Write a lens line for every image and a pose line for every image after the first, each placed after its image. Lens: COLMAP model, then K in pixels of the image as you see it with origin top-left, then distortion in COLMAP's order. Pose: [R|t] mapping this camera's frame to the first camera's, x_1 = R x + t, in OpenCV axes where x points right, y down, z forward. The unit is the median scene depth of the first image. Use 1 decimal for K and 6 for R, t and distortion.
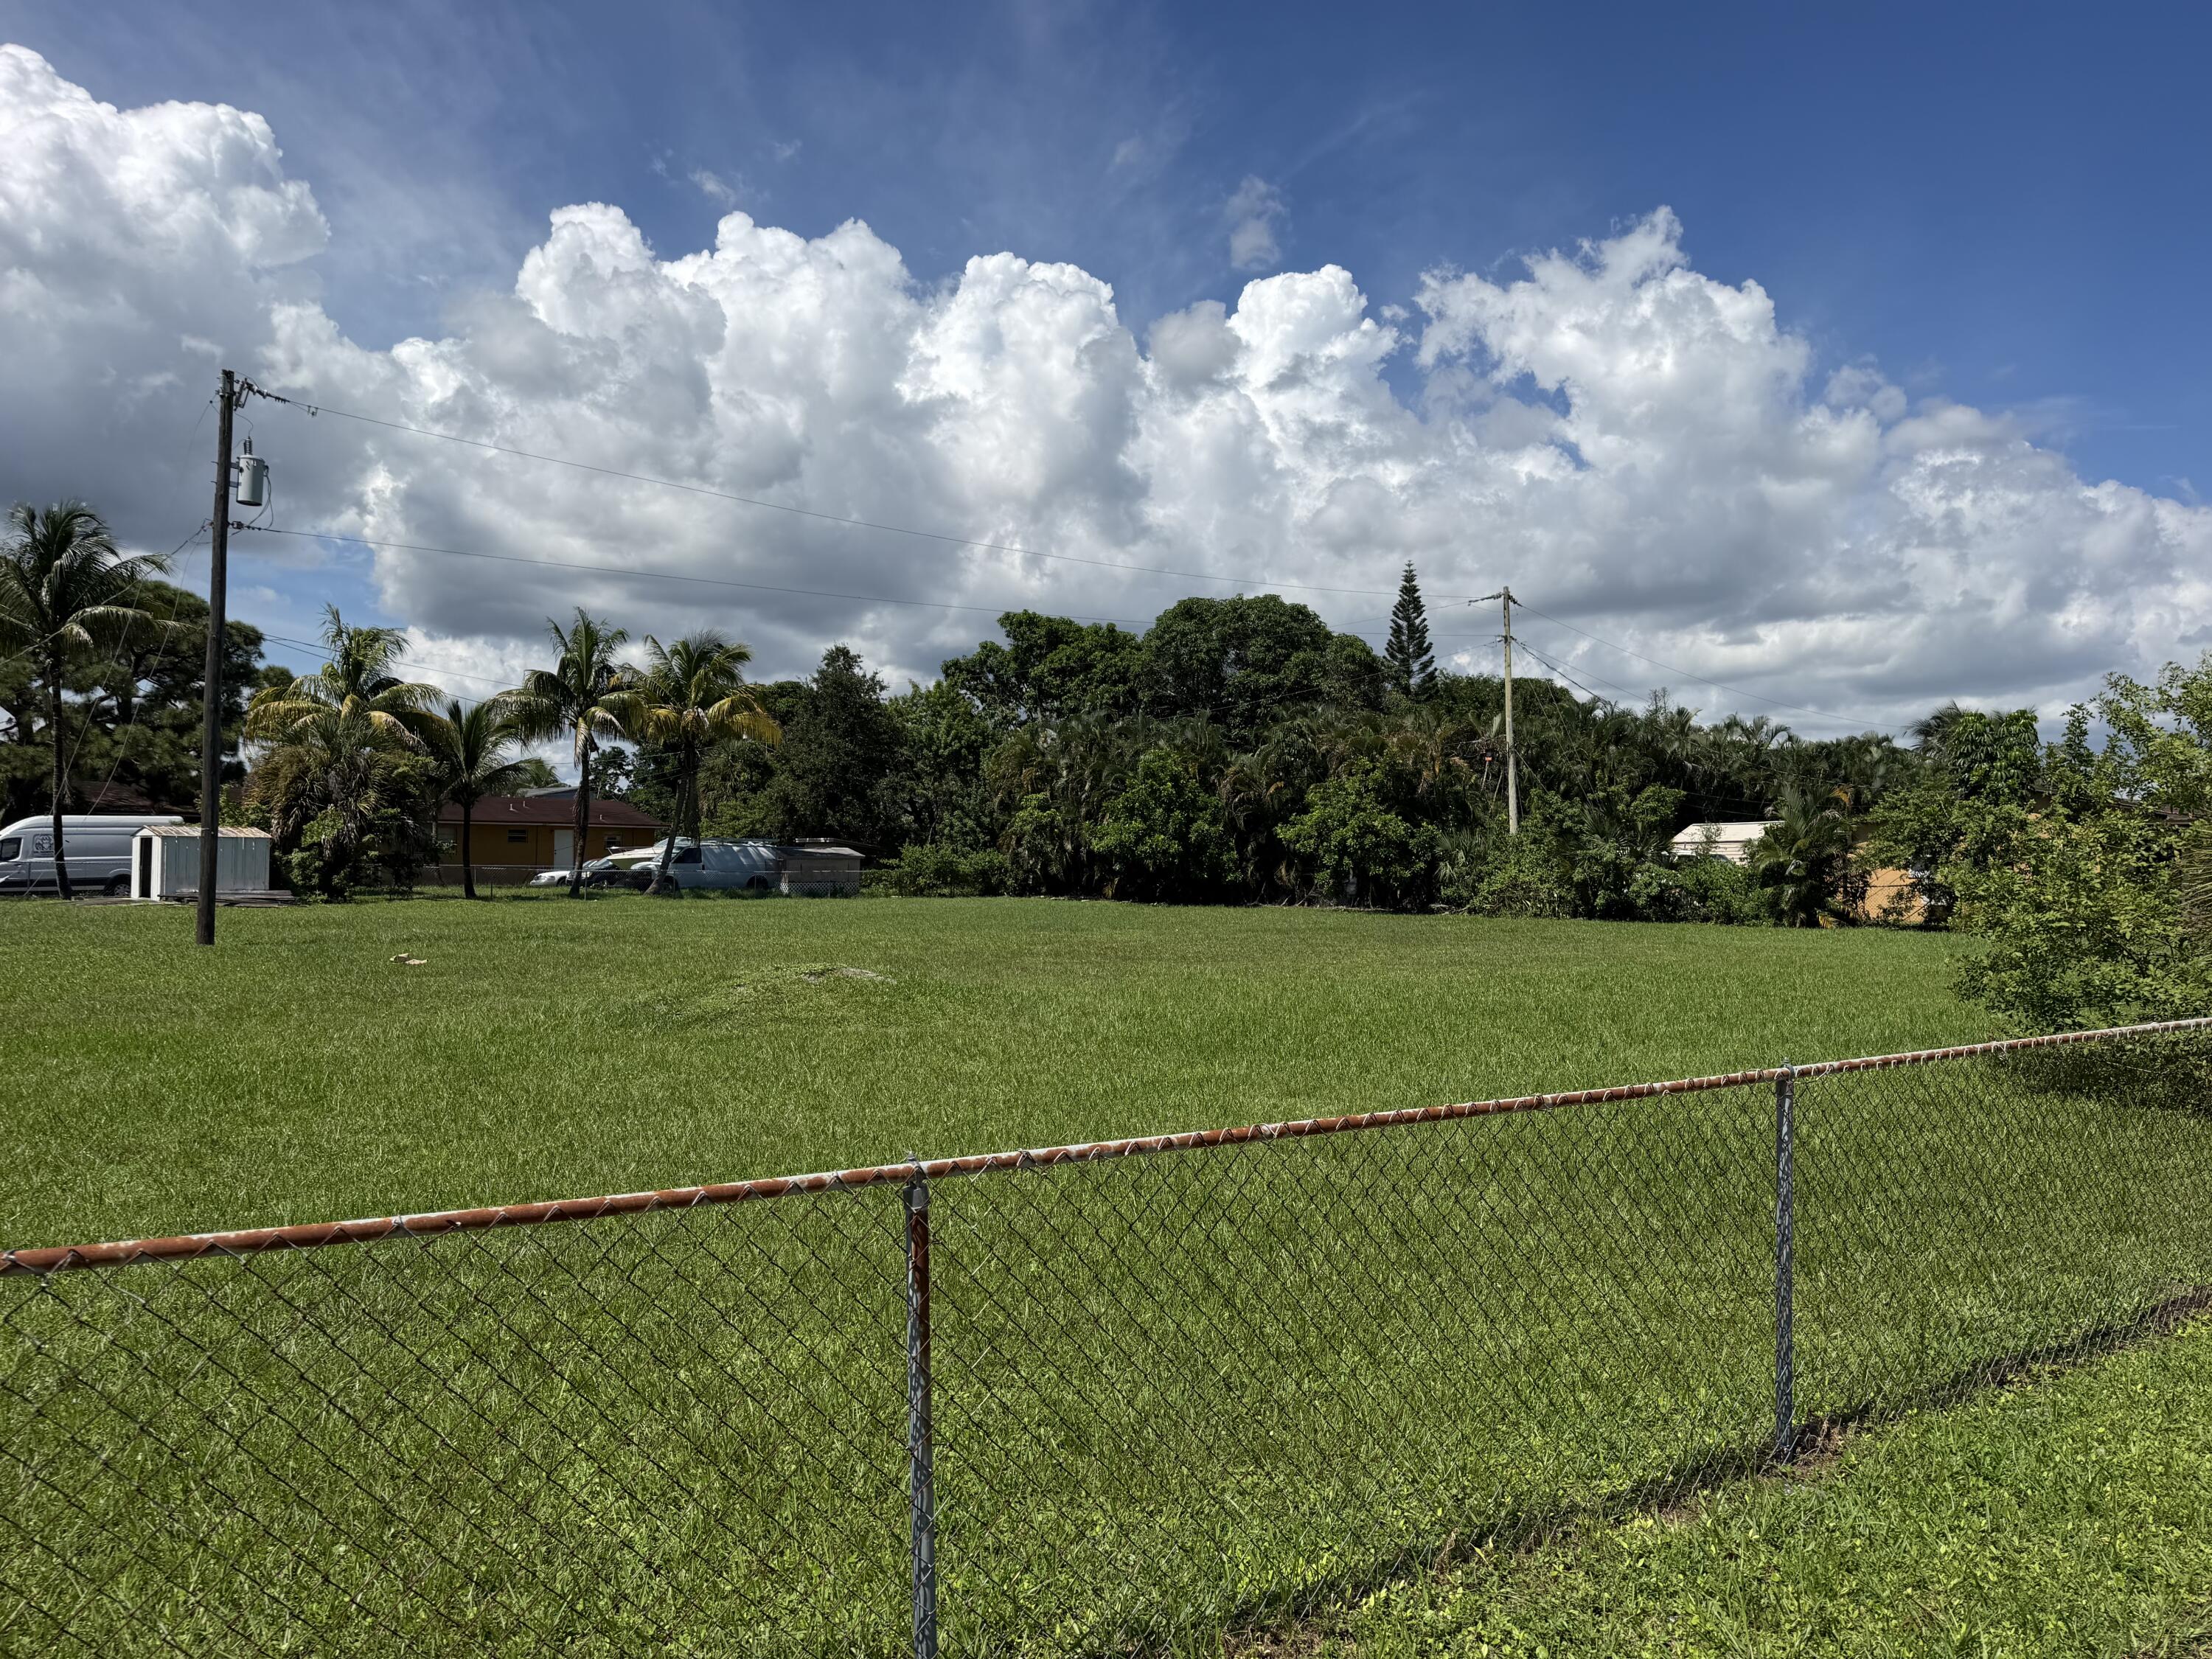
lens RADIAL K [[1547.2, 0, 1119.7], [0, 1547.2, 837.6], [0, 0, 1]] dist [0.011400, -0.023597]
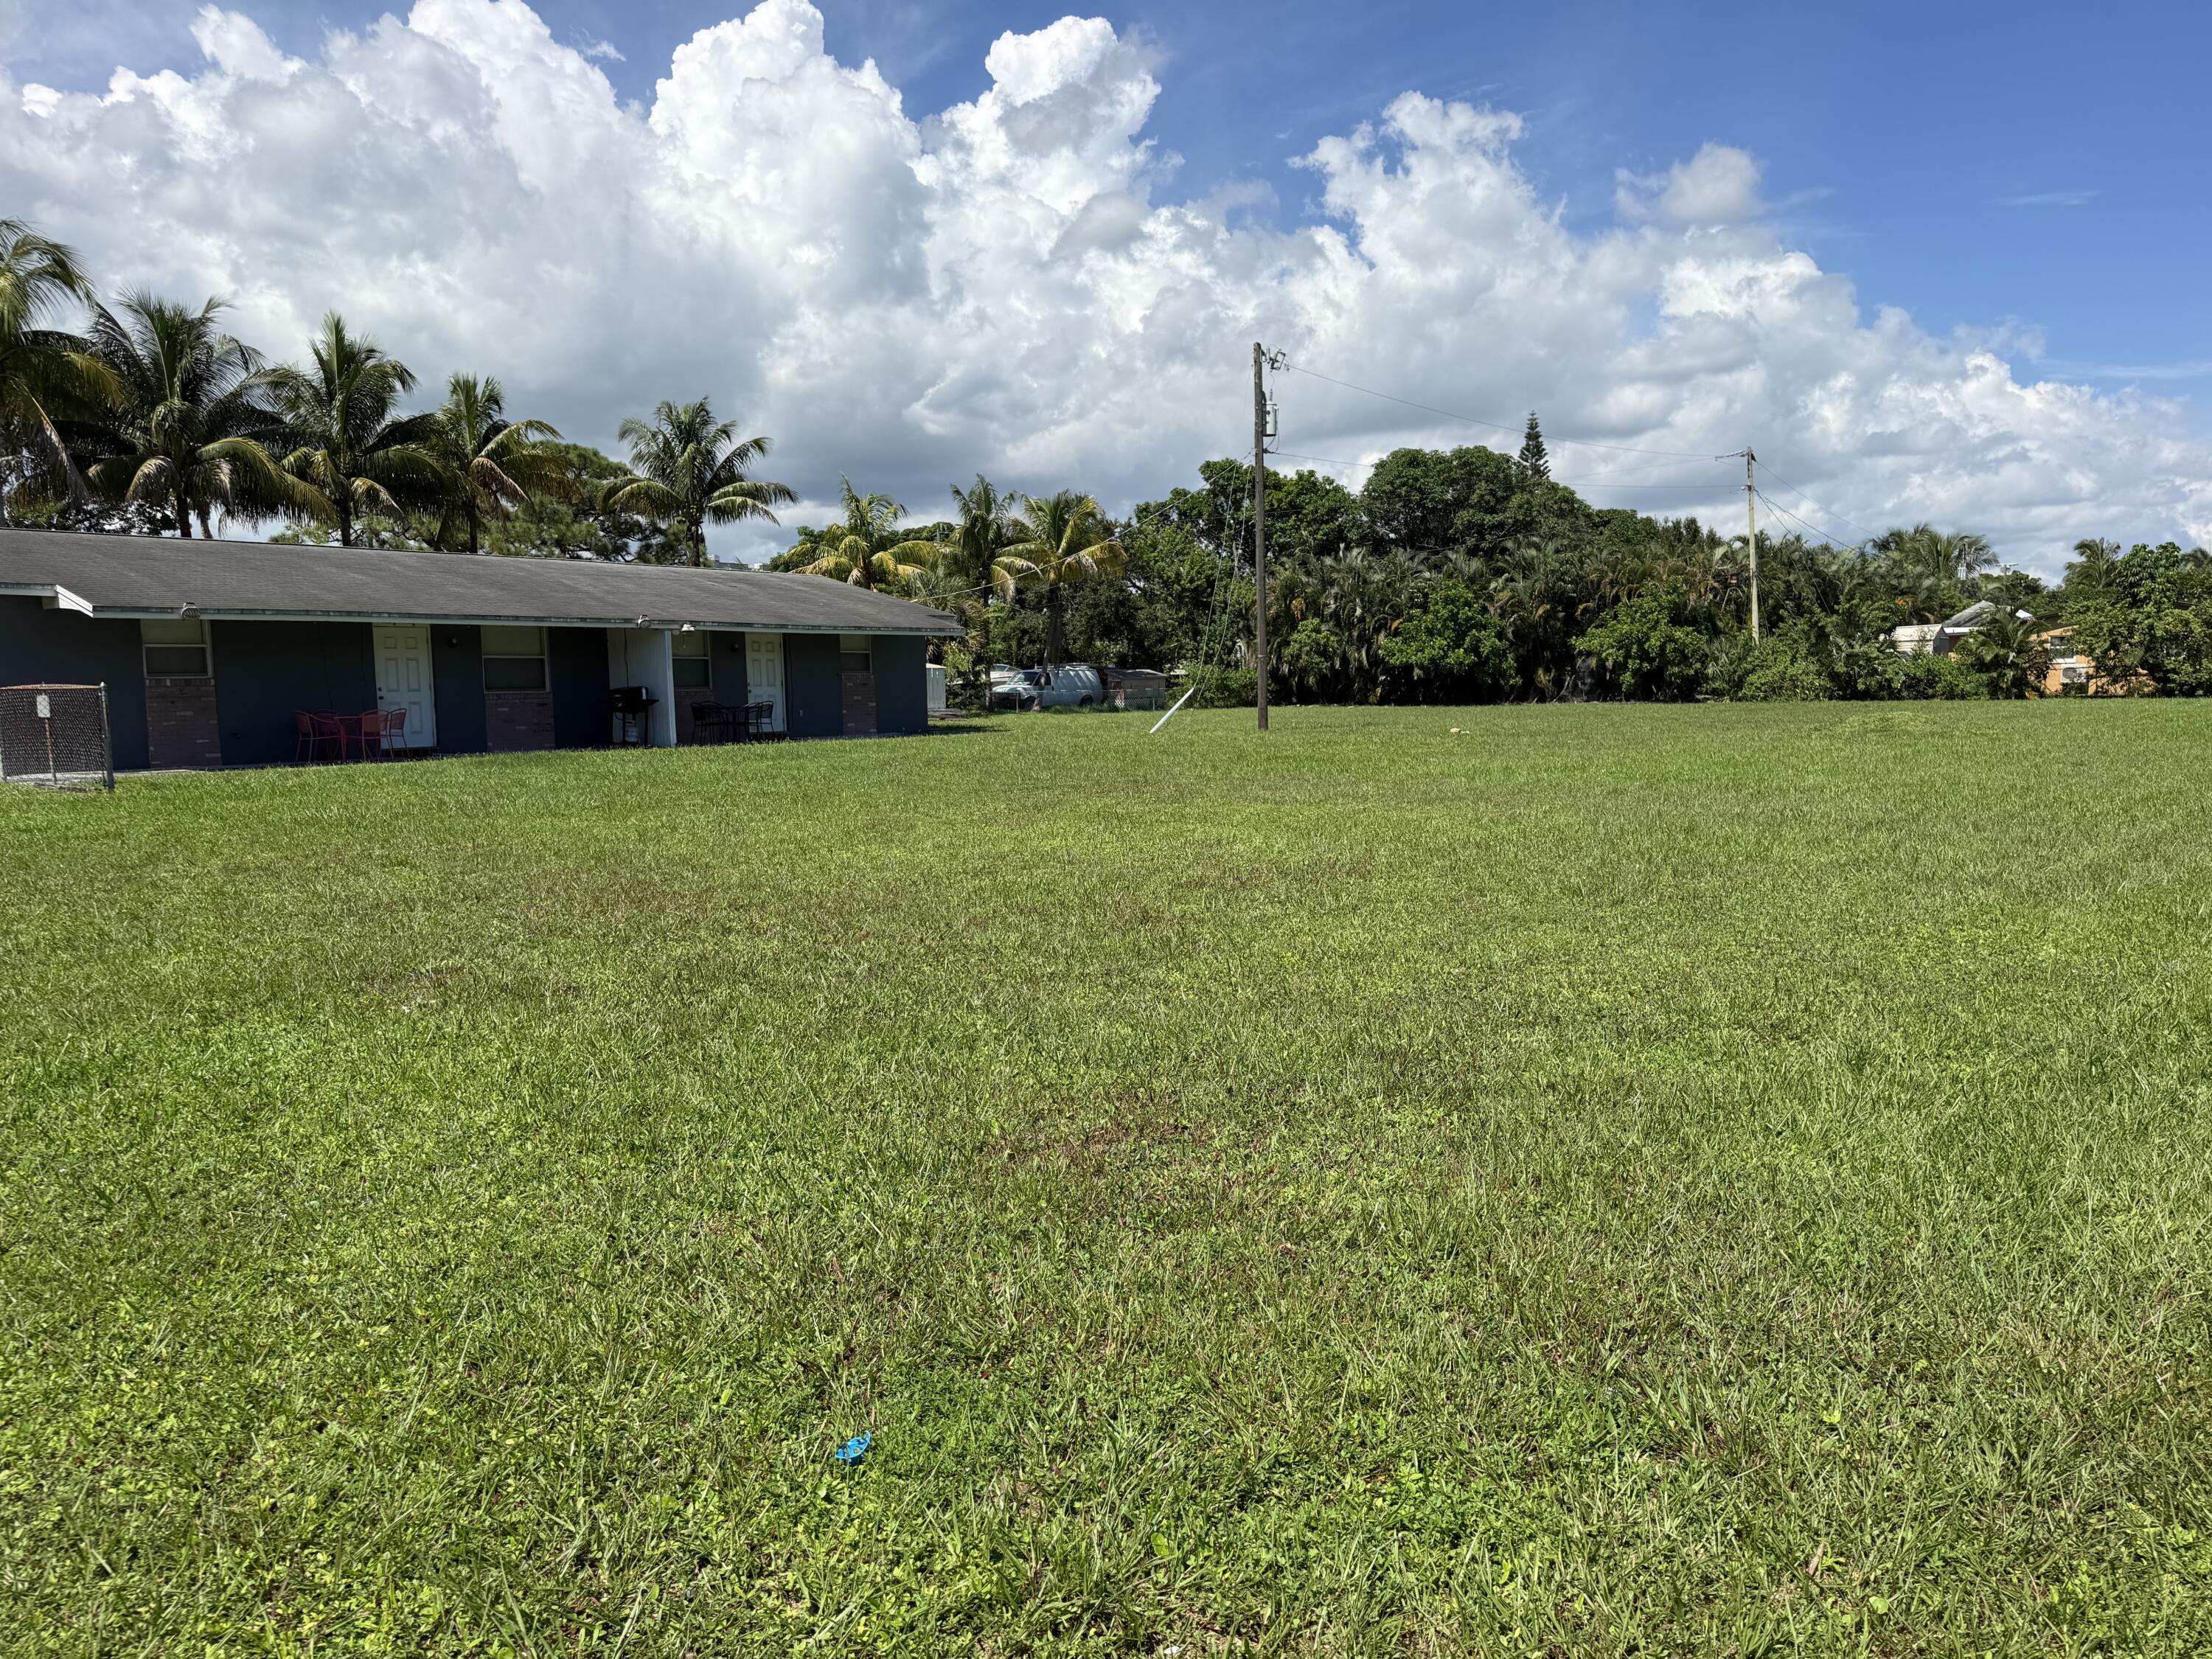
lens RADIAL K [[1547.2, 0, 1111.0], [0, 1547.2, 908.4], [0, 0, 1]] dist [0.011400, -0.023597]
pose [[0.989021, -0.050748, 0.138785, -0.436332], [0.028451, 0.987004, 0.158155, -0.000705], [-0.145007, -0.152470, 0.977612, -0.222062]]
